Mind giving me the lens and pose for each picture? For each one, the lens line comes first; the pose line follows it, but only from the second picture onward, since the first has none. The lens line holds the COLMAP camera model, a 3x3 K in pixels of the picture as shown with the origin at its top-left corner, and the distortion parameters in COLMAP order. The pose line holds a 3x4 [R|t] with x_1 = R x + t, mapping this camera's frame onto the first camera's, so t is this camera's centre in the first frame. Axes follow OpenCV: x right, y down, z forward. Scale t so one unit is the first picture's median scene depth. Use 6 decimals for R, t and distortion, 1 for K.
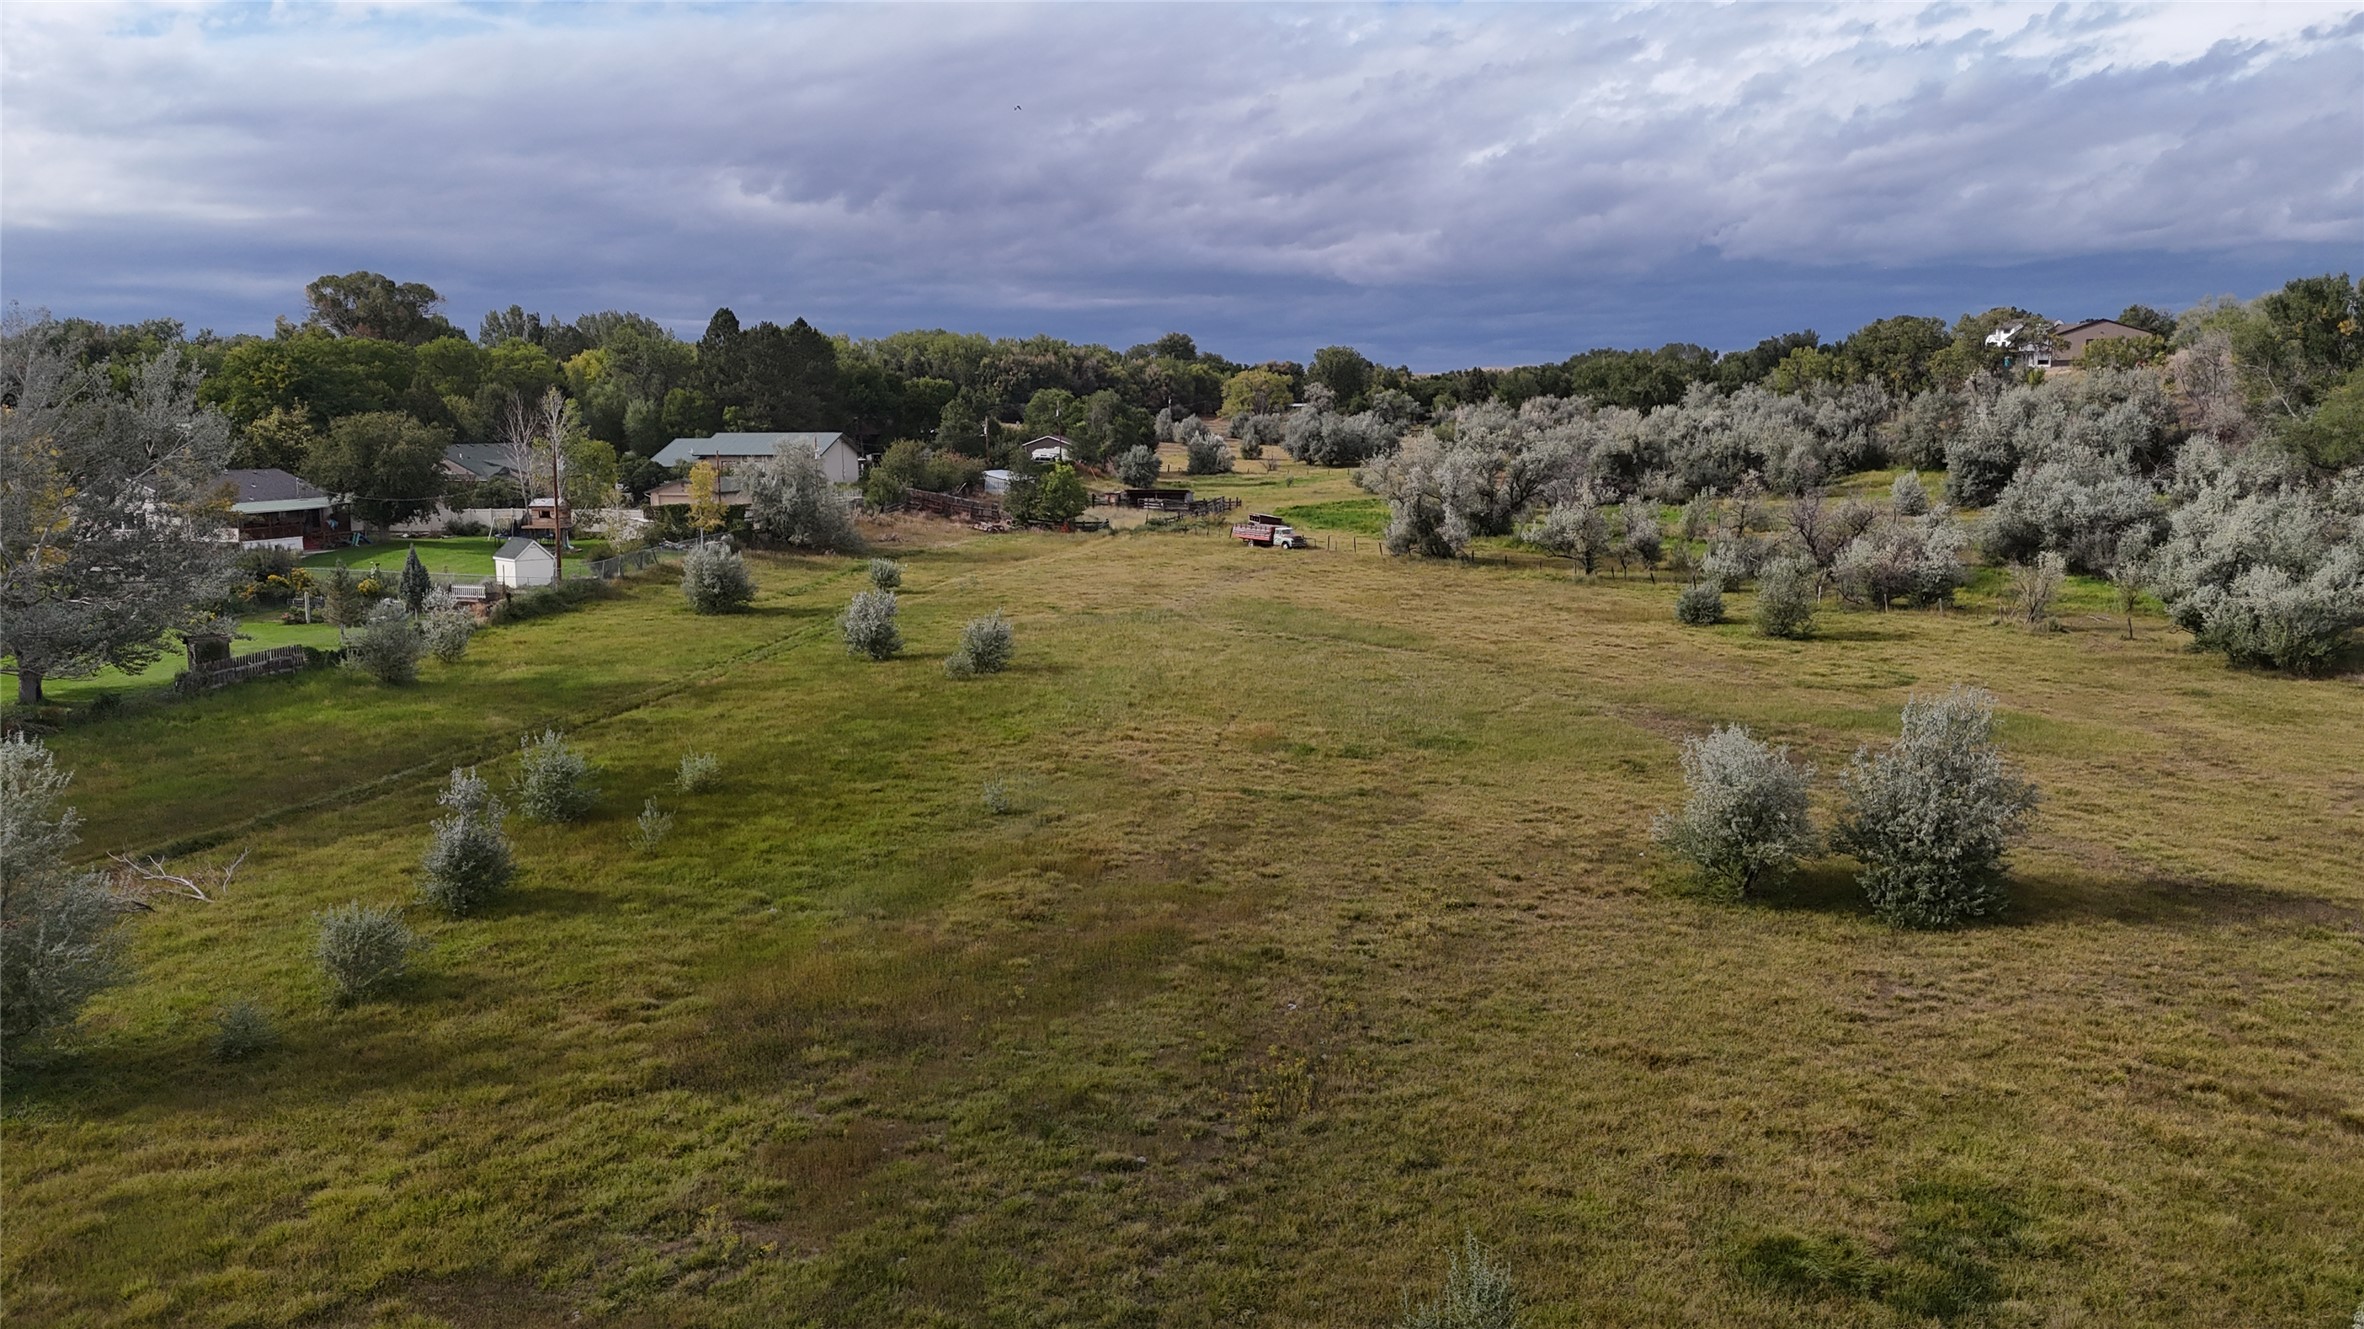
lens RADIAL K [[1728.8, 0, 1174.7], [0, 1728.8, 652.1], [0, 0, 1]] dist [0.069722, -0.059011]
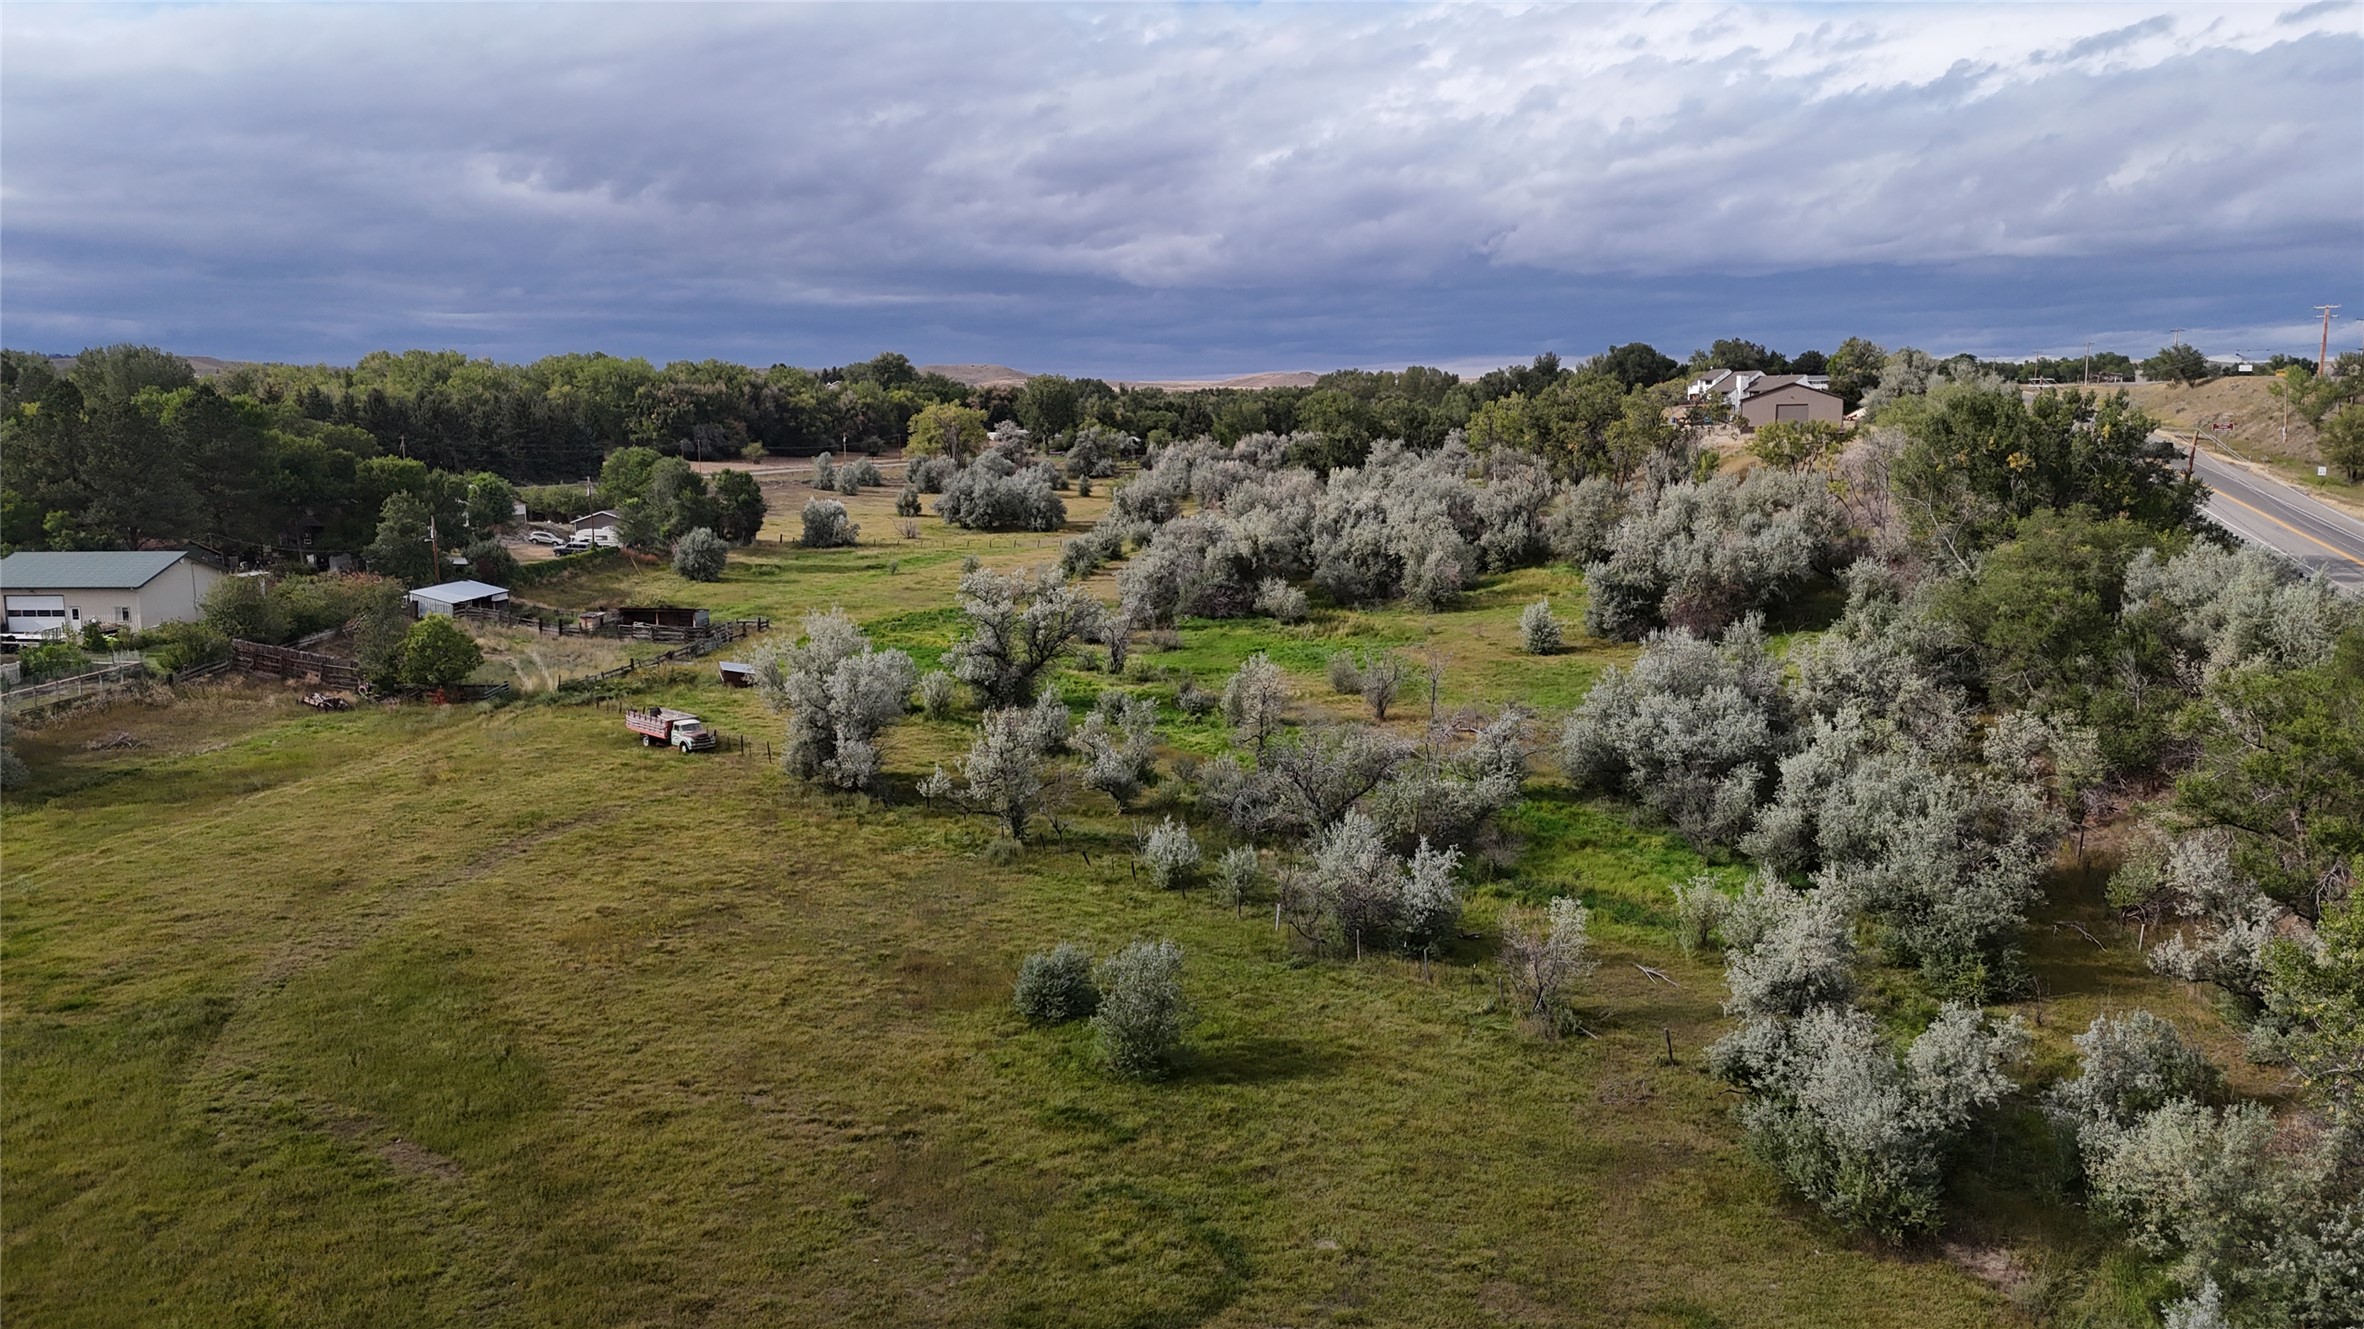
lens RADIAL K [[1728.2, 0, 1182.0], [0, 1728.2, 664.5], [0, 0, 1]] dist [0.077092, -0.085235]
pose [[0.992646, -0.015106, 0.120108, 0.055520], [0.014175, 0.999863, 0.008599, -0.030128], [-0.120222, -0.006833, 0.992724, 0.074189]]
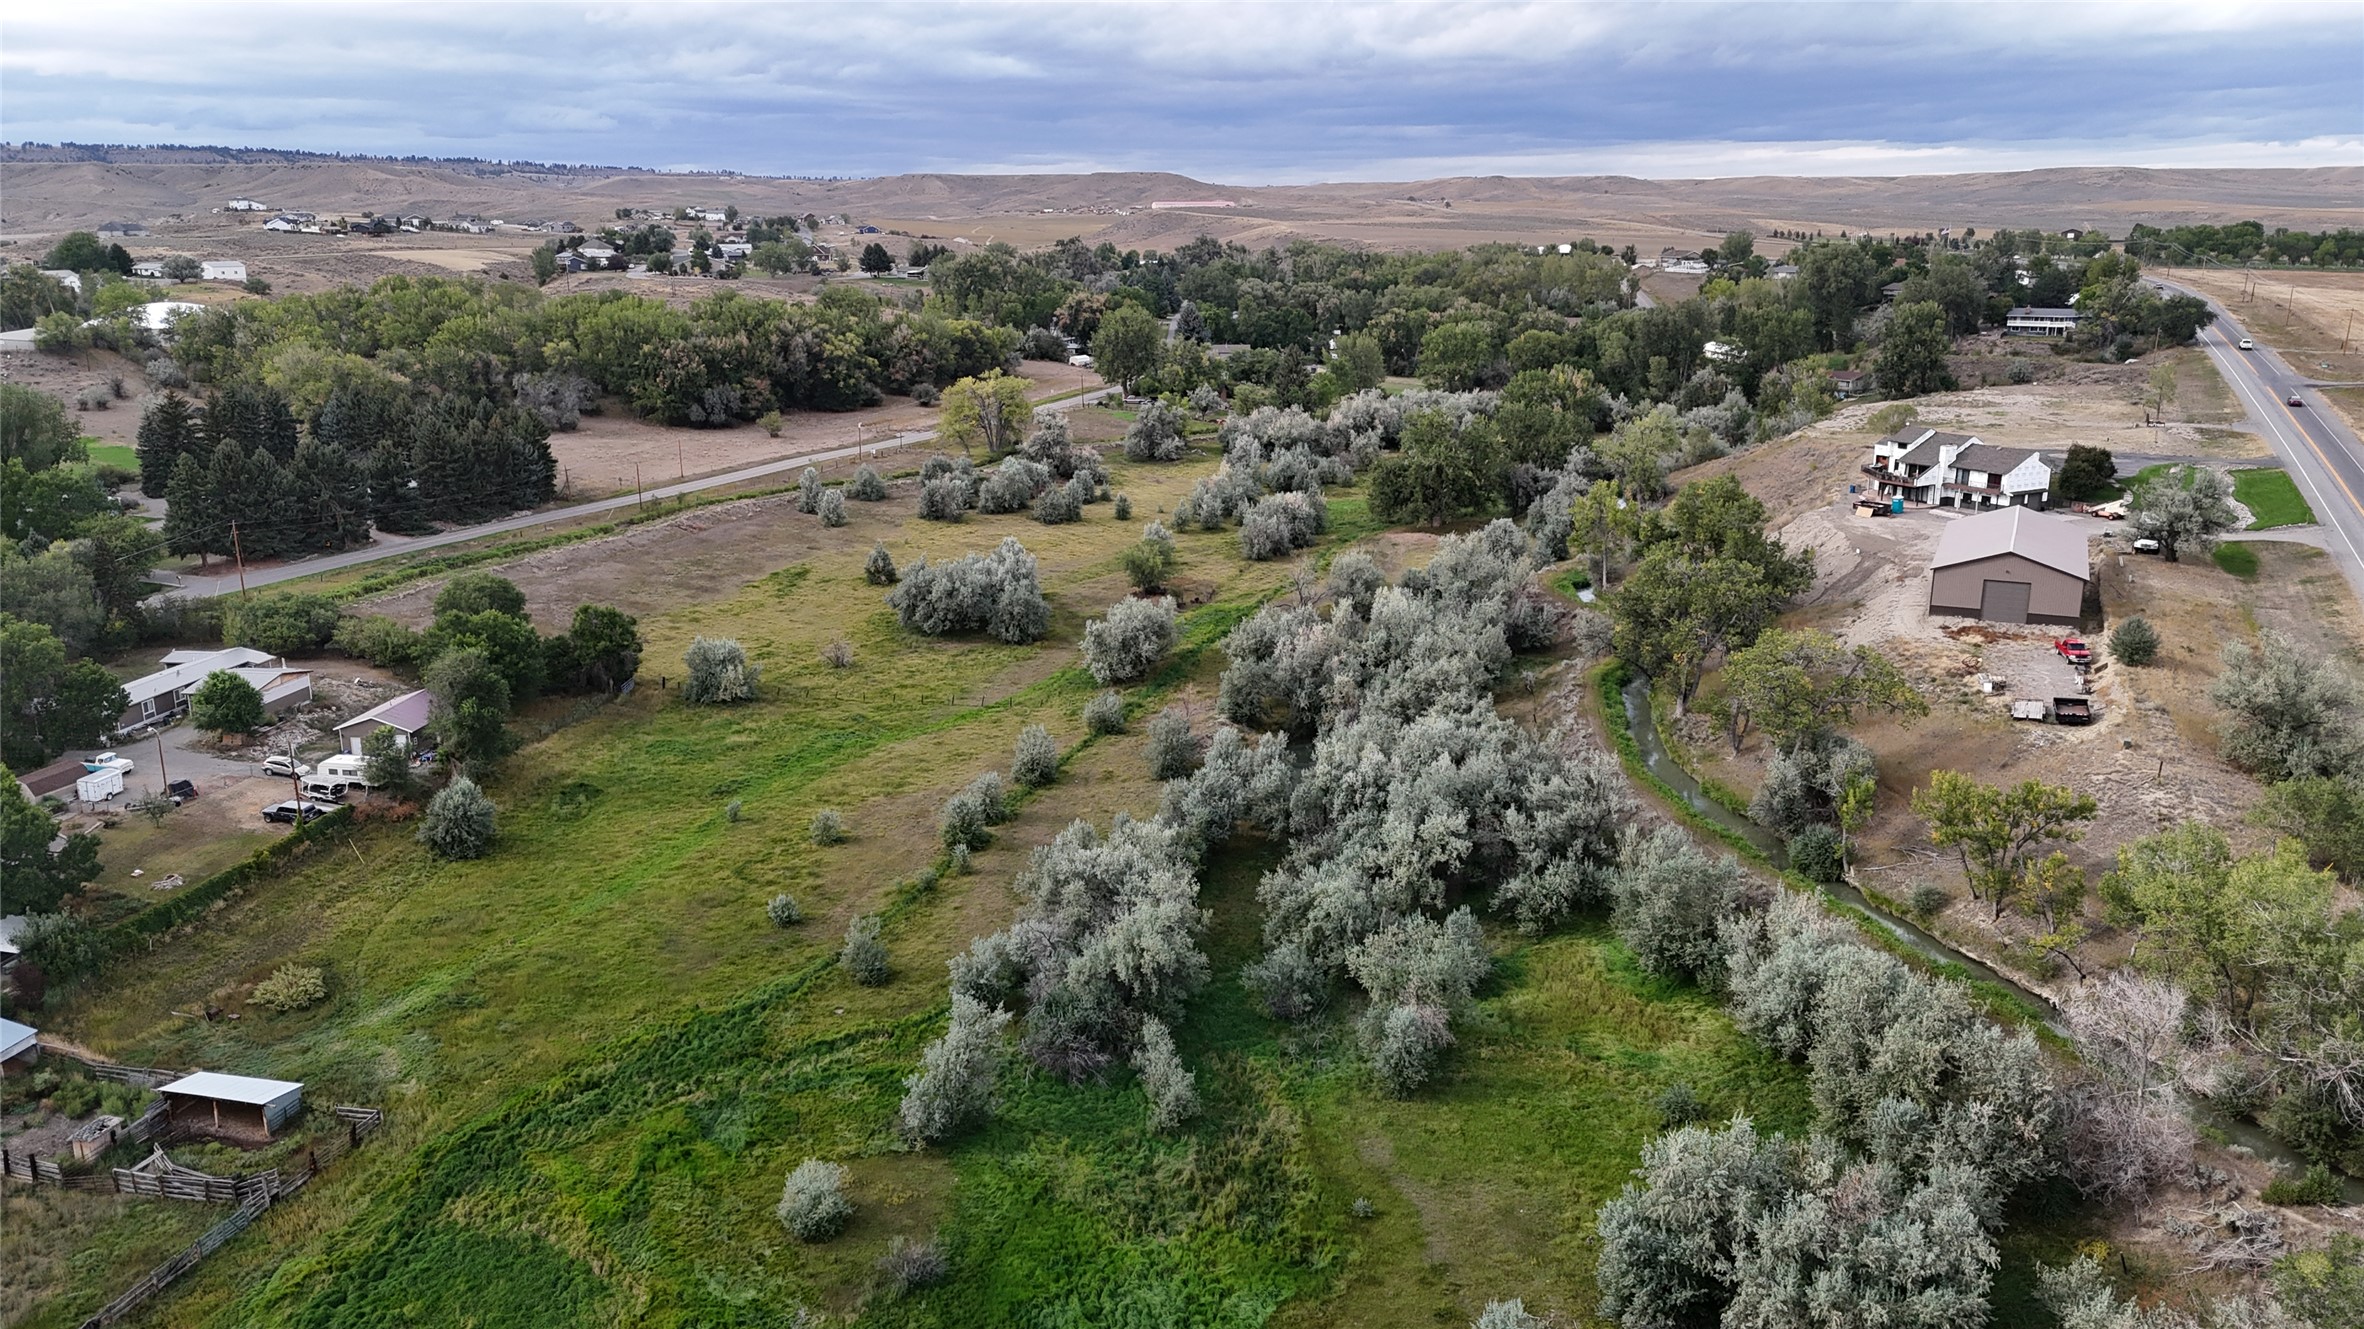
lens RADIAL K [[1728.2, 0, 1182.0], [0, 1728.2, 664.5], [0, 0, 1]] dist [0.077092, -0.085235]
pose [[0.999859, 0.004693, 0.016142, 0.116529], [-0.006668, 0.992190, 0.124561, -0.123279], [-0.015432, -0.124651, 0.992081, 0.197012]]
